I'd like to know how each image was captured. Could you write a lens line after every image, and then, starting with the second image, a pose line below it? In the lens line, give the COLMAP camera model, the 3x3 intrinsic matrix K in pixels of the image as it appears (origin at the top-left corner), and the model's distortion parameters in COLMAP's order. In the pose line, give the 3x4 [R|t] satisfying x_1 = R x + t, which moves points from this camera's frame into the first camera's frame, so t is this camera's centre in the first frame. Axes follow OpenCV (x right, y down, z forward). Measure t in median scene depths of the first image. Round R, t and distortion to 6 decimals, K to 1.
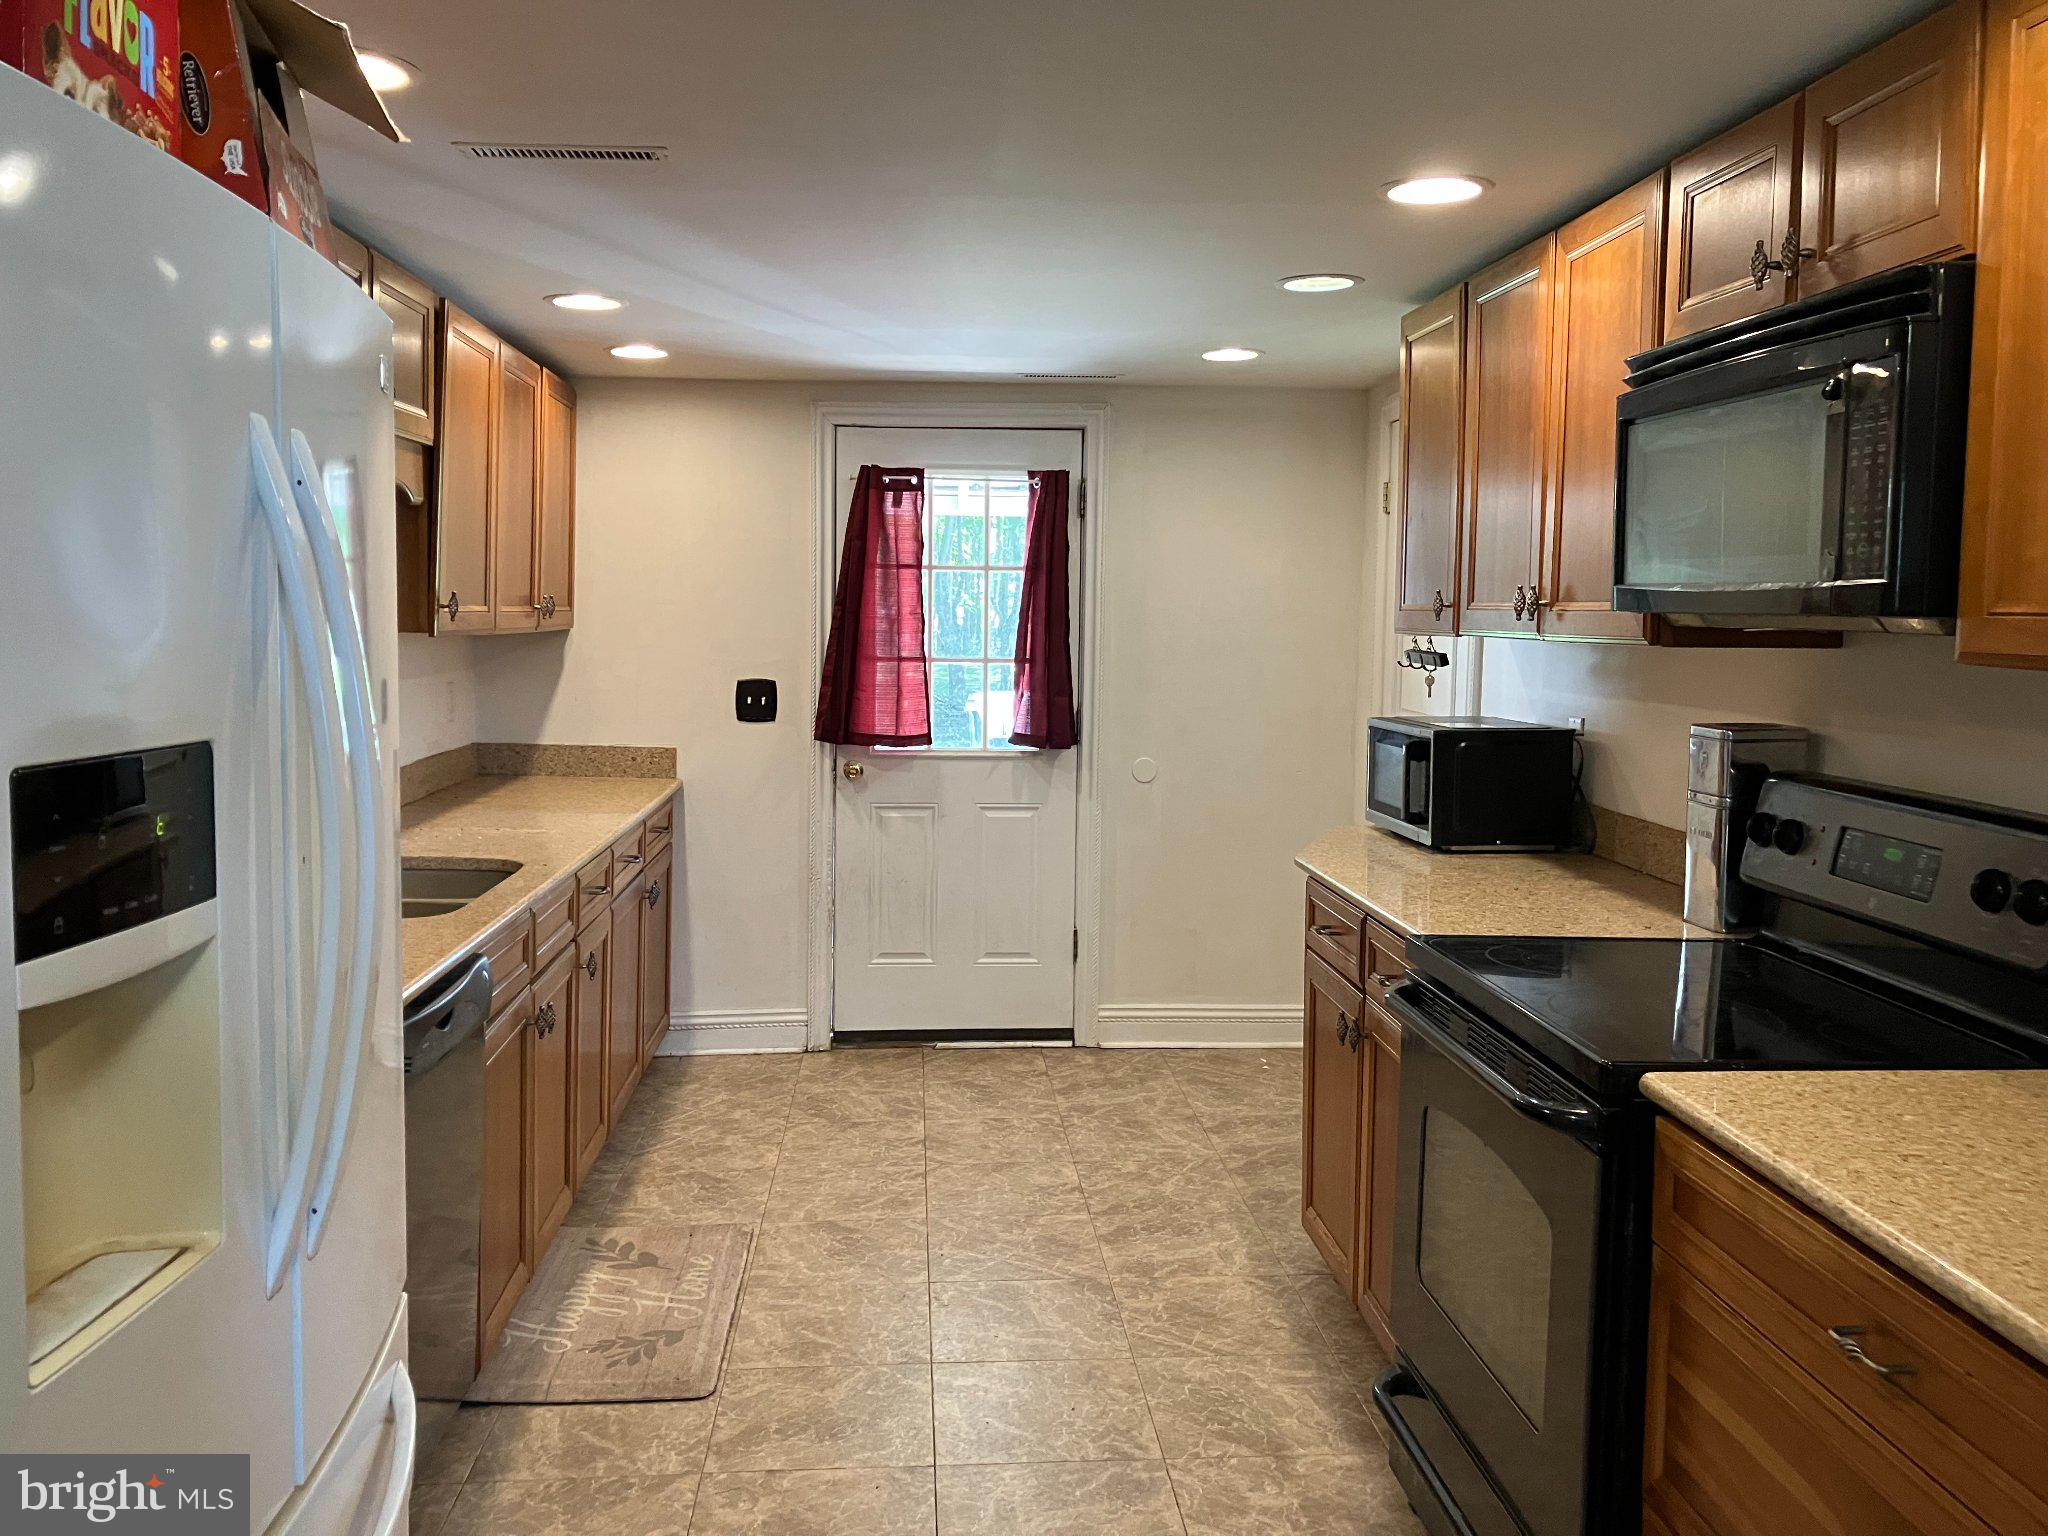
lens RADIAL K [[1665.4, 0, 1024.1], [0, 1665.4, 703.1], [0, 0, 1]] dist [0.046373, -0.126765]
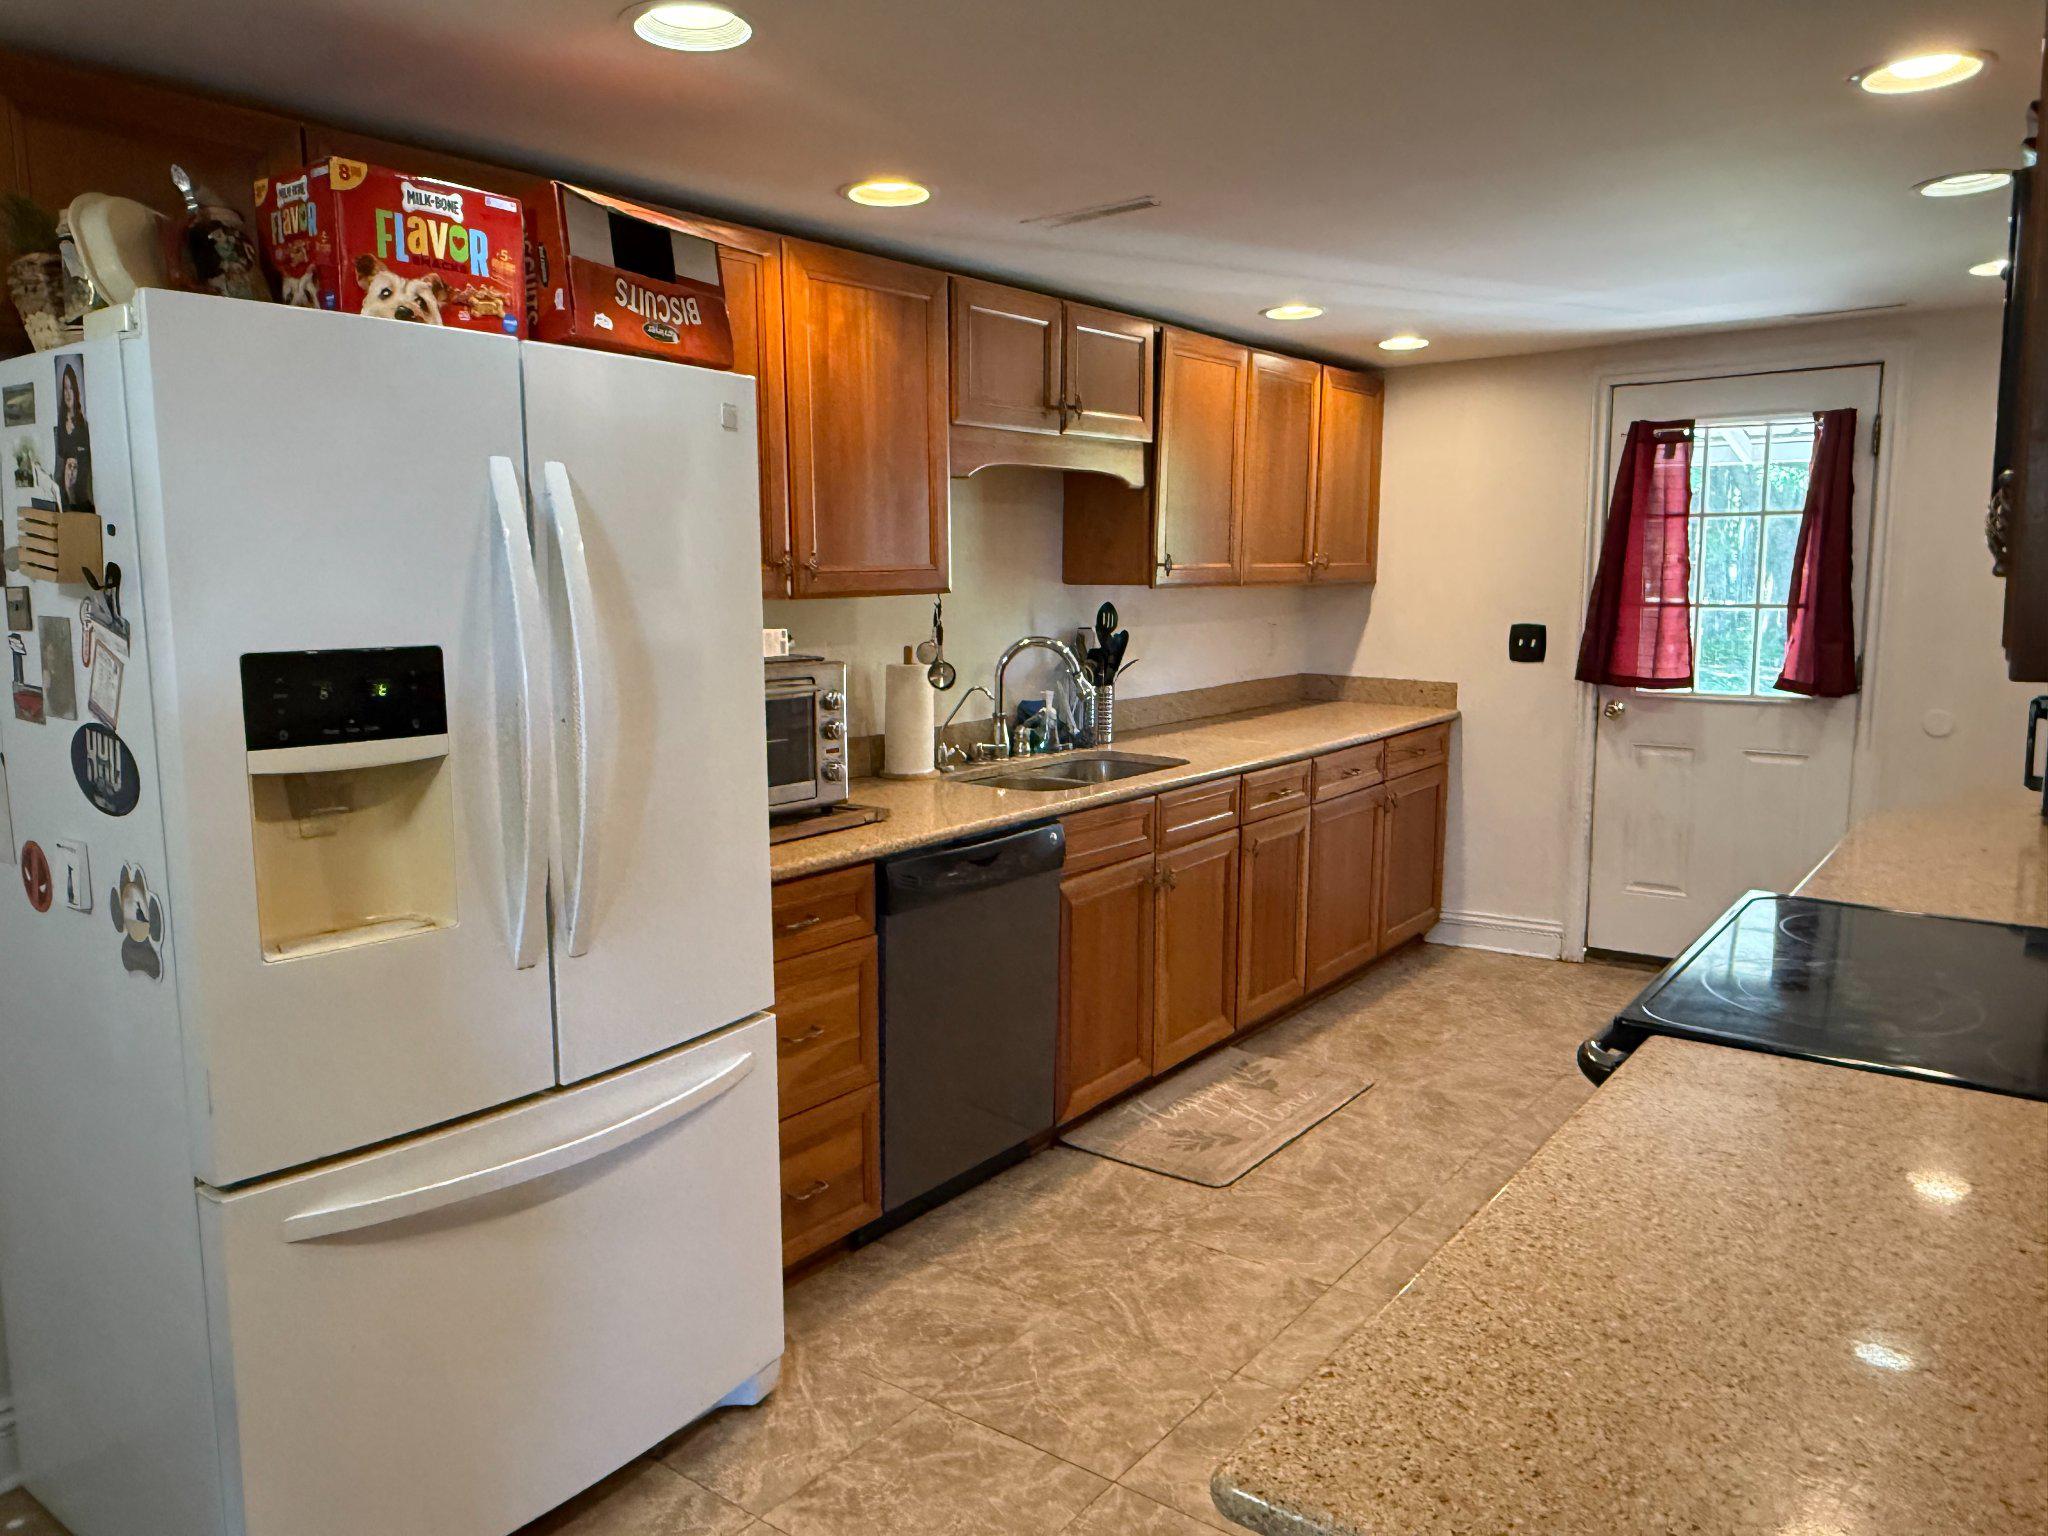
lens RADIAL K [[1425.4, 0, 1021.1], [0, 1425.4, 728.1], [0, 0, 1]] dist [-0.001180, 0.000099]
pose [[0.747063, 0.053900, -0.662565, 0.281629], [-0.016242, 0.997890, 0.062865, 0.001172], [0.664555, -0.036203, 0.746362, 0.075353]]
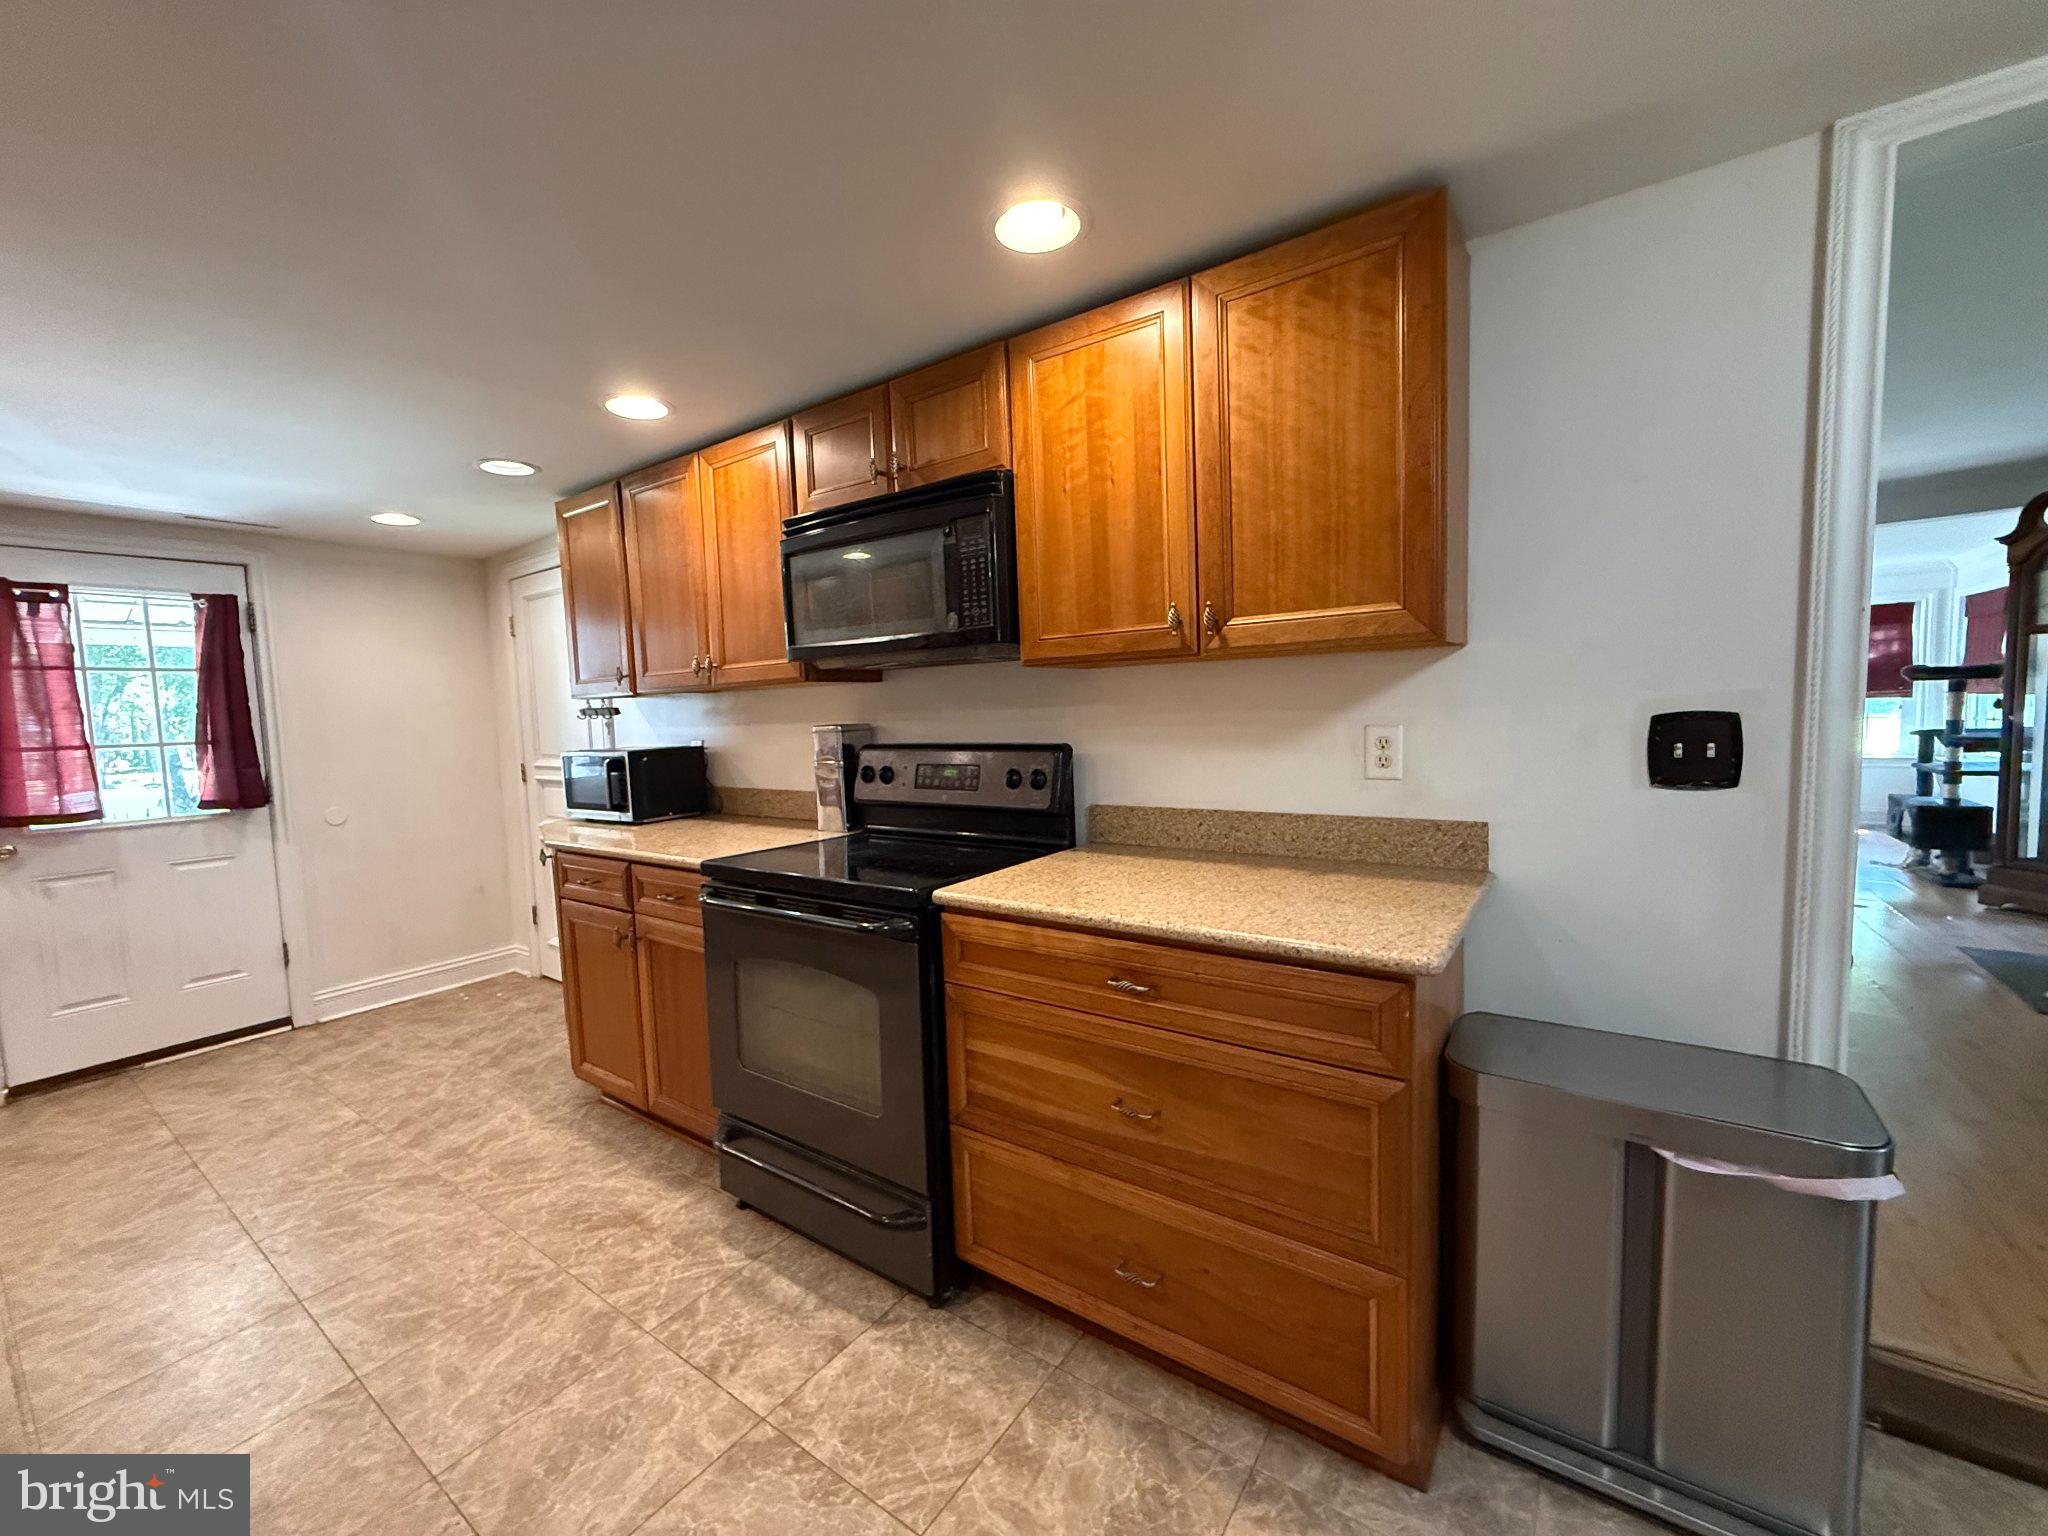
lens RADIAL K [[812.8, 0, 1018.9], [0, 812.8, 761.4], [0, 0, 1]] dist [0.000527, -0.000392]
pose [[0.635322, -0.083670, 0.767701, -0.106276], [0.088151, 0.995473, 0.035543, 0.026959], [-0.767200, 0.045093, 0.639821, 0.165388]]
